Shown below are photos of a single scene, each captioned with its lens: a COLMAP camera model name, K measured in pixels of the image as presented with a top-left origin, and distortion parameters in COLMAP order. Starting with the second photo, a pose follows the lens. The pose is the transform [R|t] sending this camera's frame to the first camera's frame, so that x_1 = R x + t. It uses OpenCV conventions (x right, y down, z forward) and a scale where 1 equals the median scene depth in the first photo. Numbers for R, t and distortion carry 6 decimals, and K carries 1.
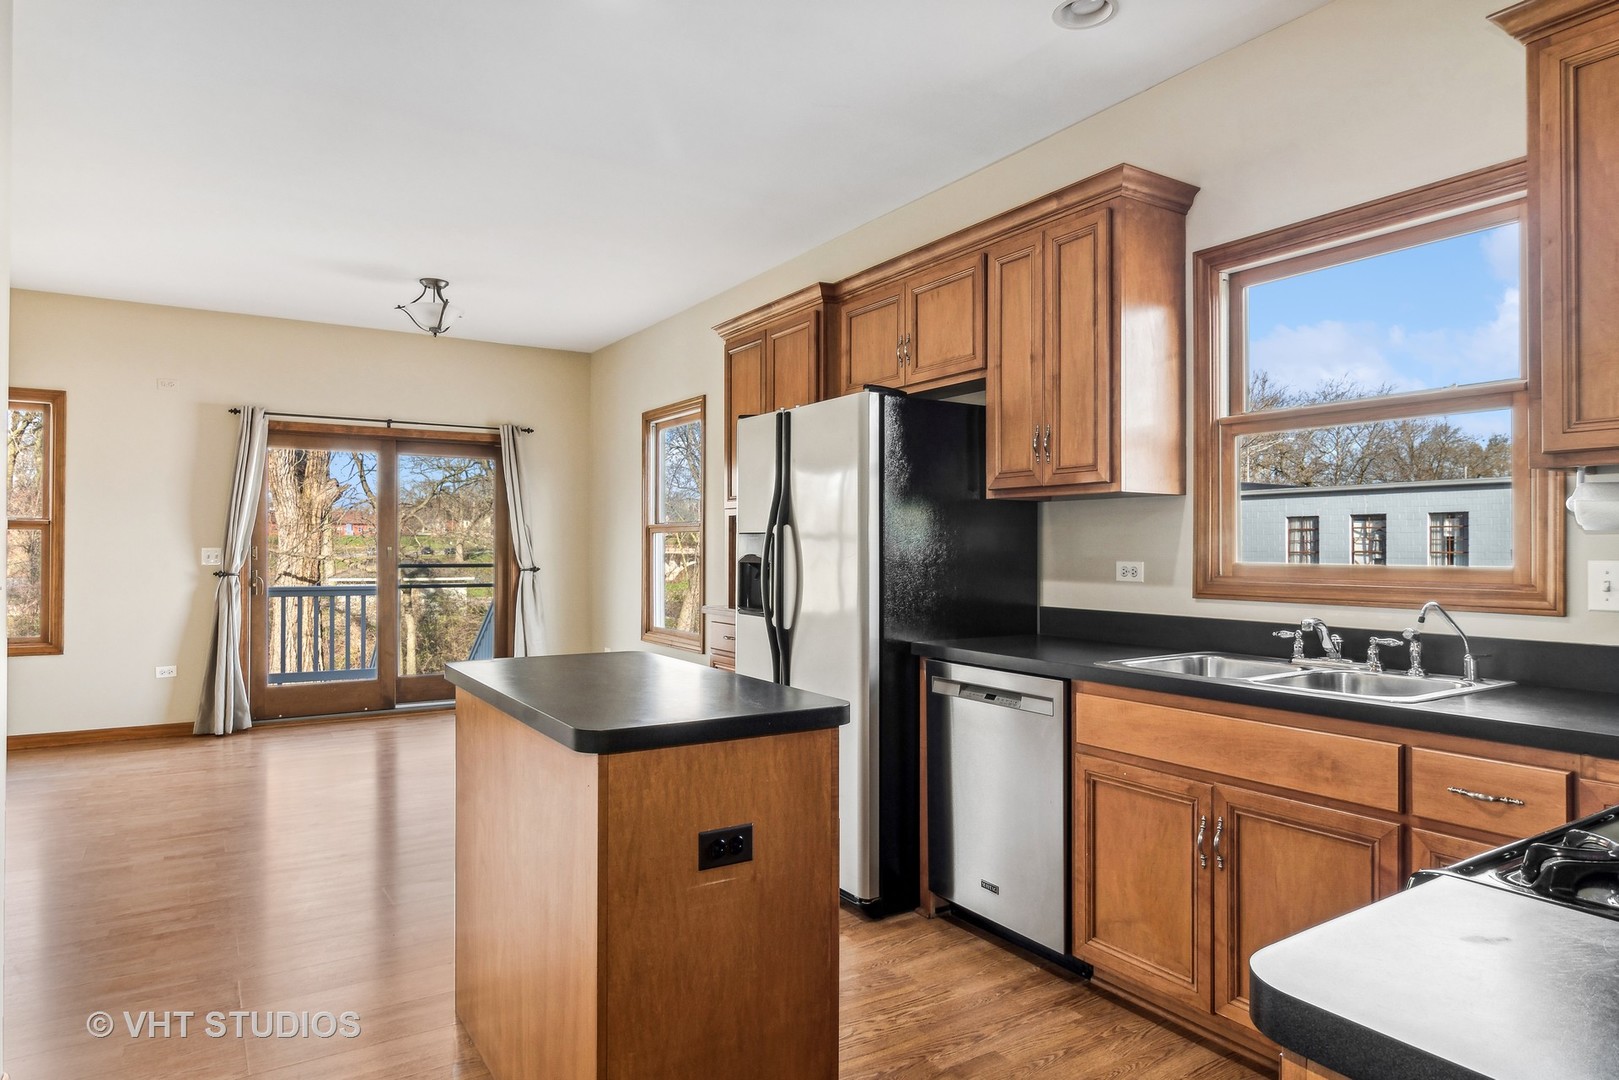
lens RADIAL K [[972.6, 0, 809.5], [0, 972.6, 540.0], [0, 0, 1]] dist [0.001400, -0.000555]
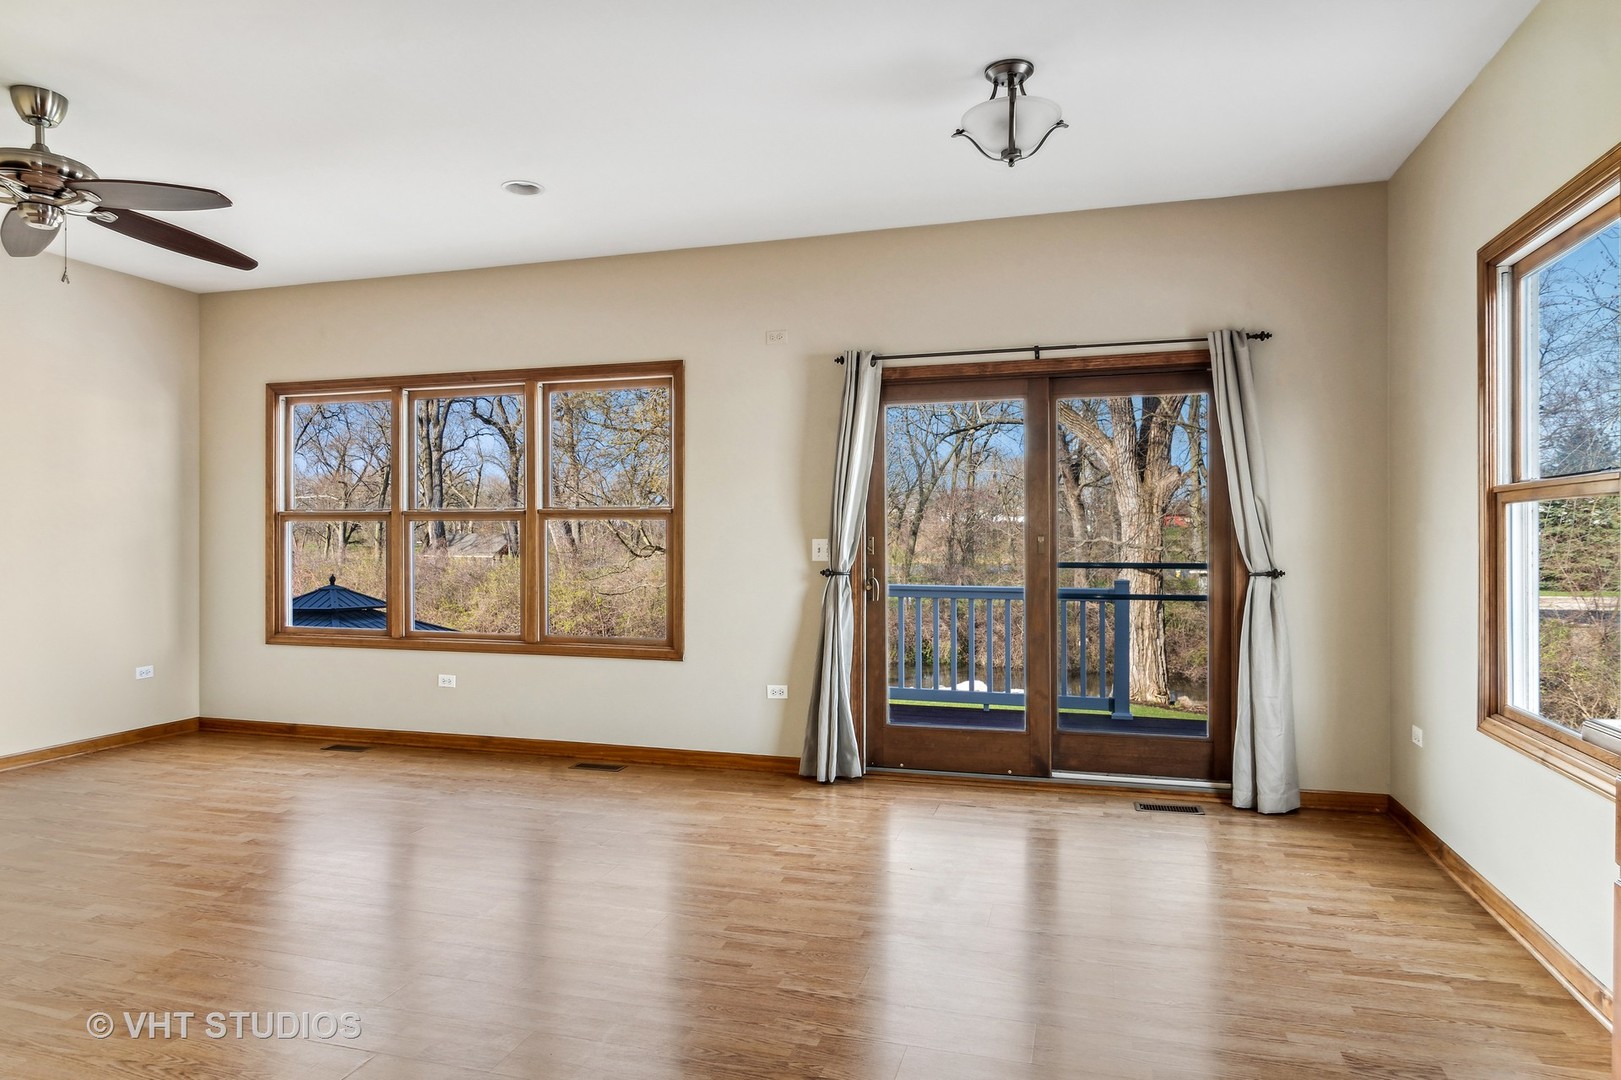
lens RADIAL K [[973.8, 0, 810.5], [0, 973.8, 540.0], [0, 0, 1]] dist [0.001400, -0.000555]
pose [[0.653629, -0.002905, -0.756809, -0.026861], [0.009738, 0.999942, 0.004572, 0.005132], [0.756752, -0.010358, 0.653620, 0.462461]]
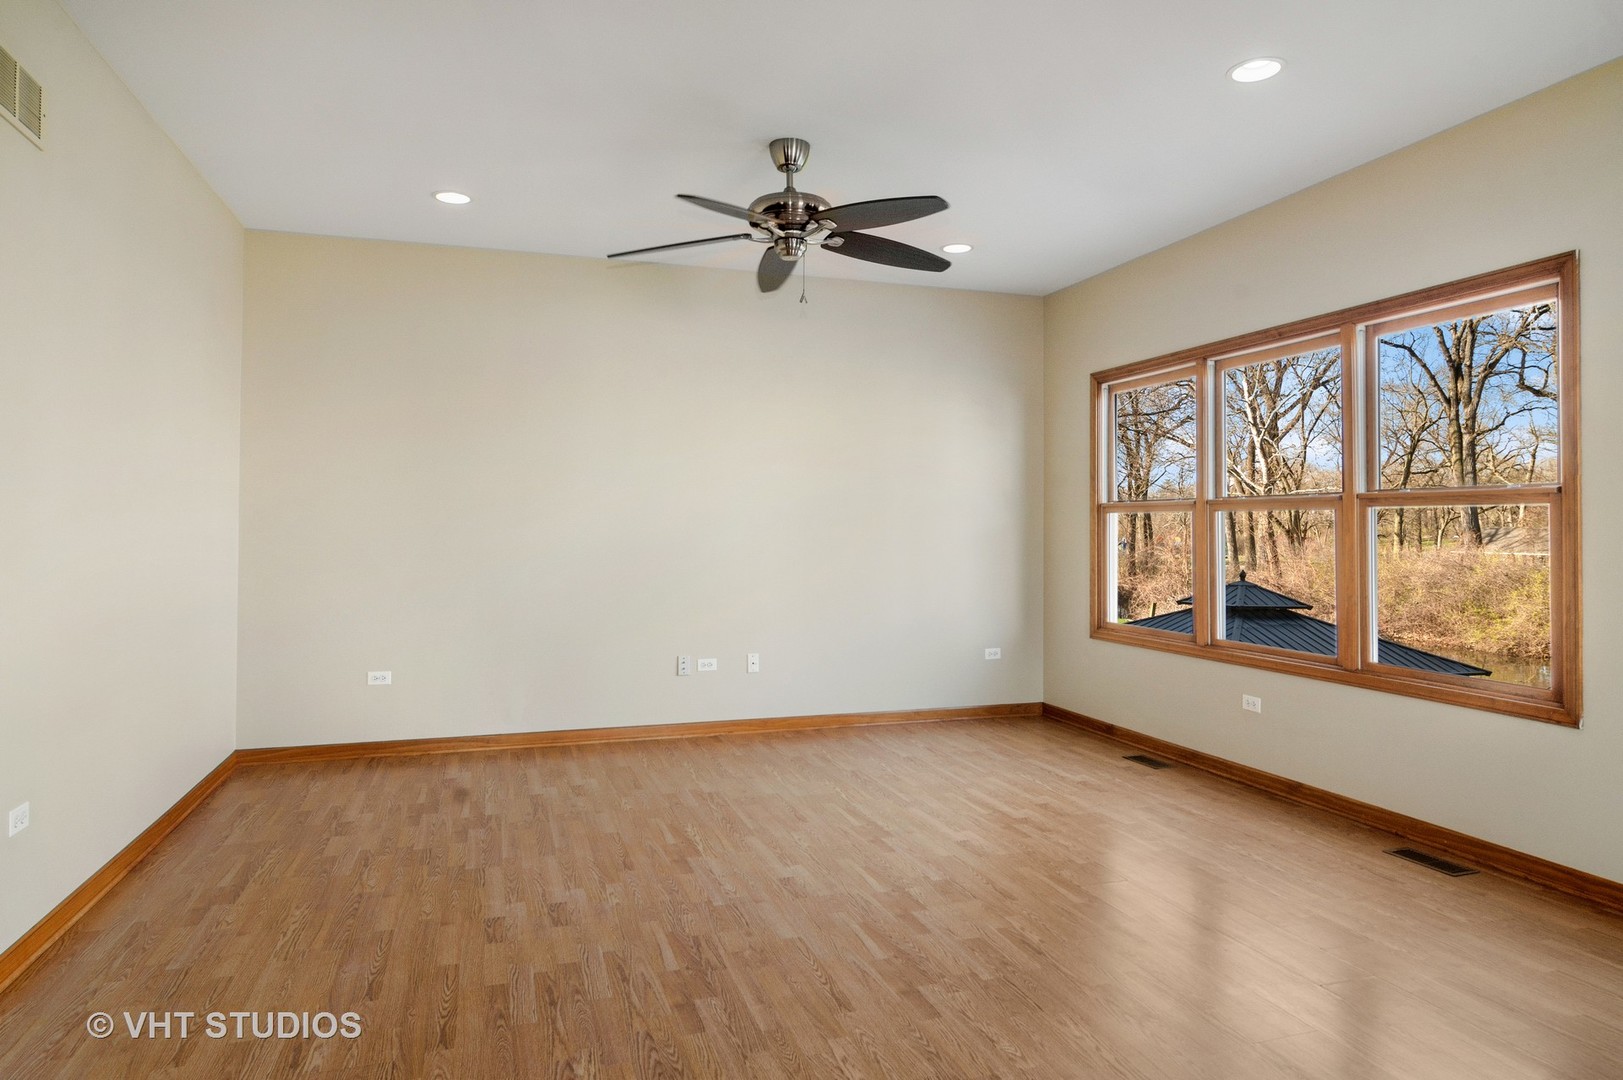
lens RADIAL K [[974.7, 0, 812.2], [0, 974.7, 508.5], [0, 0, 1]] dist [-0.000400, 0.000268]
pose [[-0.257298, -0.026645, -0.965965, -0.109679], [0.004111, 0.999581, -0.028667, 0.007124], [0.966323, -0.011347, -0.257080, 0.644103]]
